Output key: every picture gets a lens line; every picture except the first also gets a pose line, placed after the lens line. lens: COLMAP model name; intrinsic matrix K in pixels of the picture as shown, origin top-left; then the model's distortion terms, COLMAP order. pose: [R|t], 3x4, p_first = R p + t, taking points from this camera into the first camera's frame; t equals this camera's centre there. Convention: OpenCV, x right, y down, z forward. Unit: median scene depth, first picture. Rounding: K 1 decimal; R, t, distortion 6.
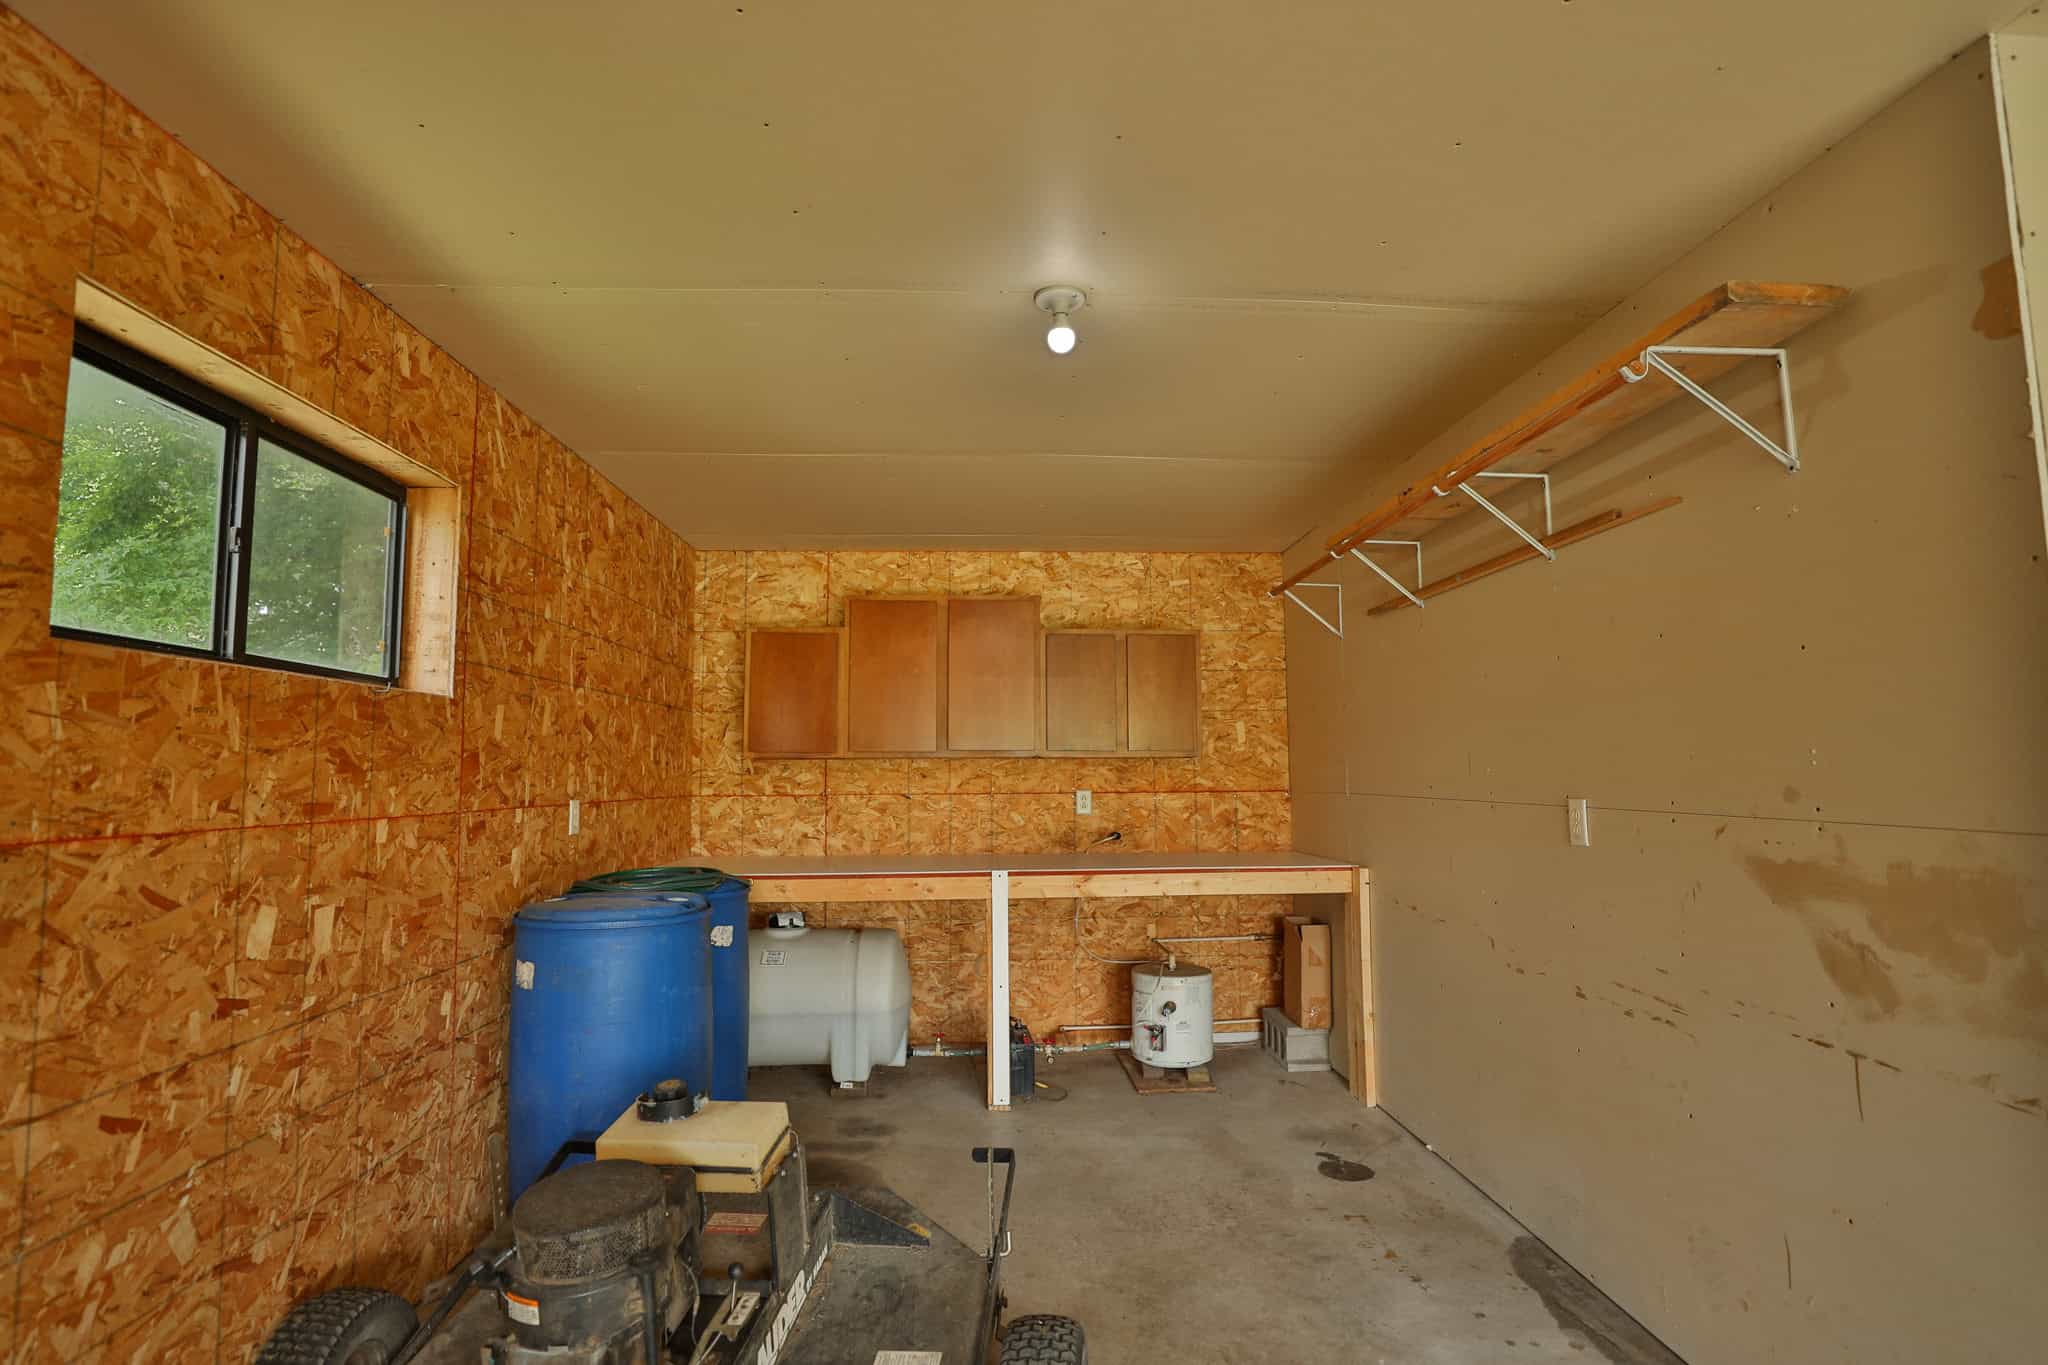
lens RADIAL K [[993.3, 0, 1018.0], [0, 993.3, 685.4], [0, 0, 1]] dist [0.001031, 0.000681]
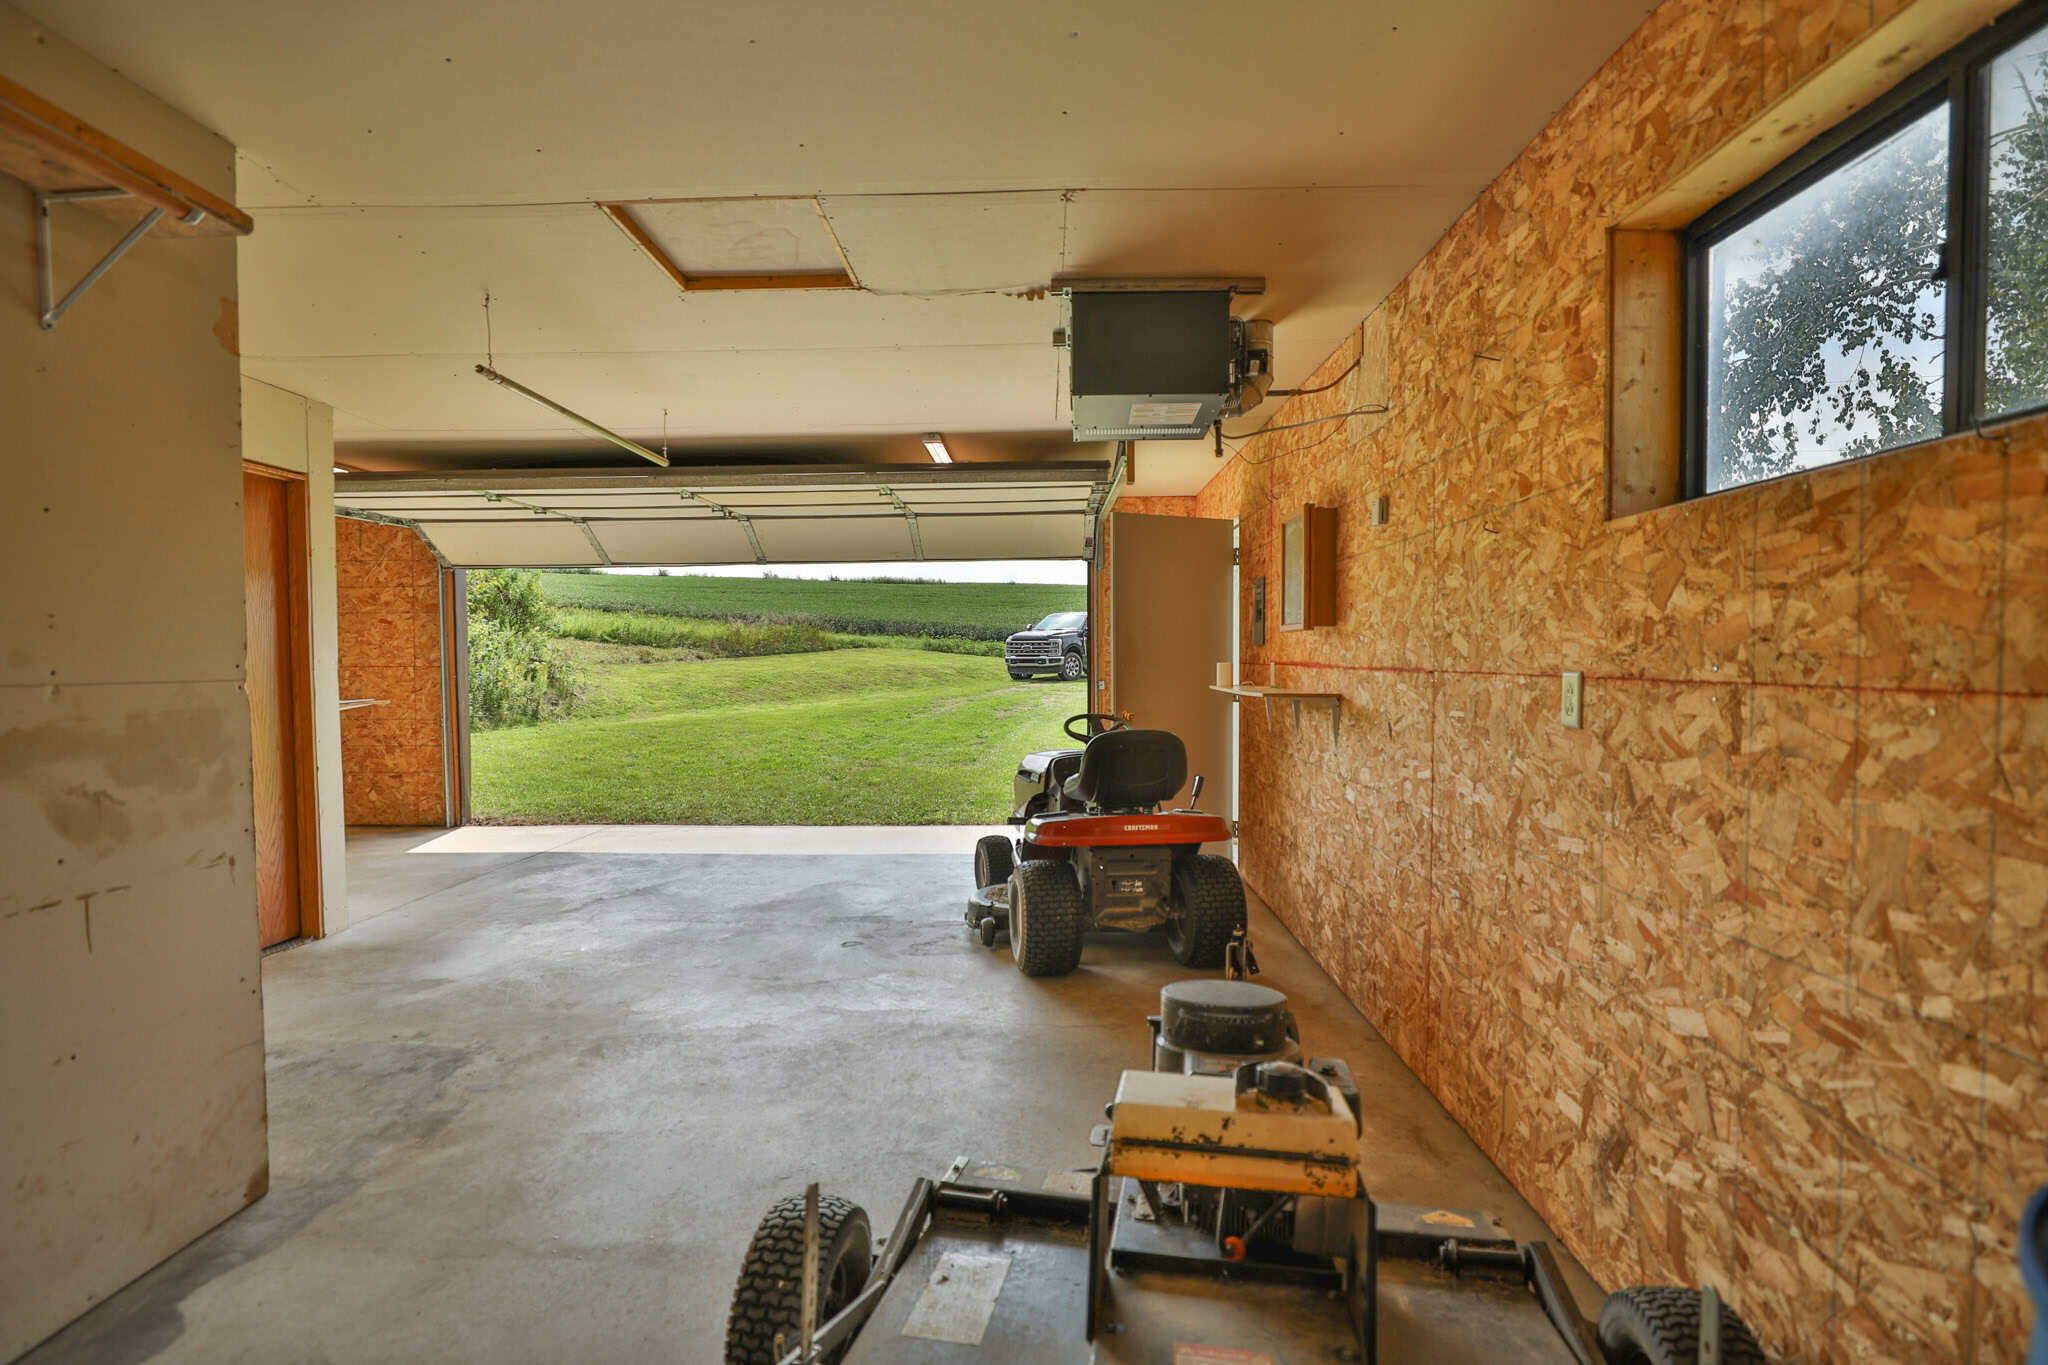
lens RADIAL K [[993.3, 0, 1018.0], [0, 993.3, 685.4], [0, 0, 1]] dist [0.001031, 0.000681]
pose [[-0.996827, 0.005958, 0.079377, -0.256408], [0.001160, 0.998176, -0.060357, 0.208702], [-0.079592, -0.060074, -0.995016, 2.009598]]
